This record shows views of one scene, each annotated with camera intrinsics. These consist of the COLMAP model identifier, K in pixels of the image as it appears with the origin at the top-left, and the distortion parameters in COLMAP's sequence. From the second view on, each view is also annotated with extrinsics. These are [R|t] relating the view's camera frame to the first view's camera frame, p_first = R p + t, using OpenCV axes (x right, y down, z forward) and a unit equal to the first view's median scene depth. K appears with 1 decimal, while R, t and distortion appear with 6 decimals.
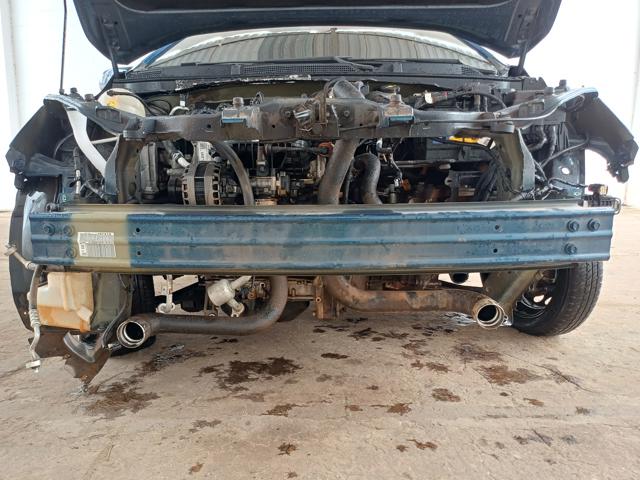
lens RADIAL K [[478.4, 0, 309.6], [0, 478.4, 241.4], [0, 0, 1]] dist [0.012419, -0.004893]
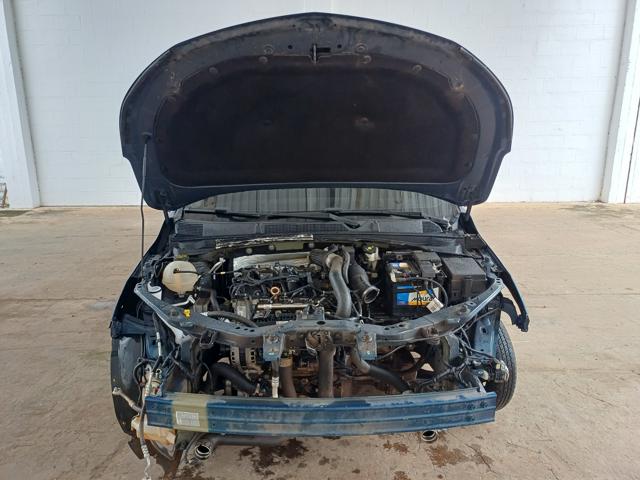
lens RADIAL K [[465.4, 0, 315.3], [0, 465.4, 242.8], [0, 0, 1]] dist [-0.006877, -0.000472]
pose [[0.999860, -0.006800, 0.015320, -0.016397], [0.005668, 0.997334, 0.072752, -0.552401], [-0.015774, -0.072655, 0.997232, -0.439652]]
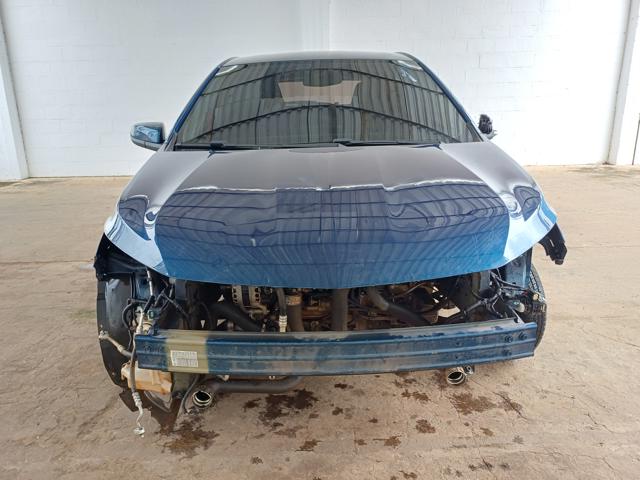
lens RADIAL K [[468.7, 0, 320.0], [0, 468.7, 240.0], [0, 0, 1]] dist [0.002429, -0.007554]
pose [[0.999369, -0.022558, 0.027426, -0.049701], [0.019203, 0.992949, 0.116978, -0.389576], [-0.029872, -0.116377, 0.992756, -0.289248]]
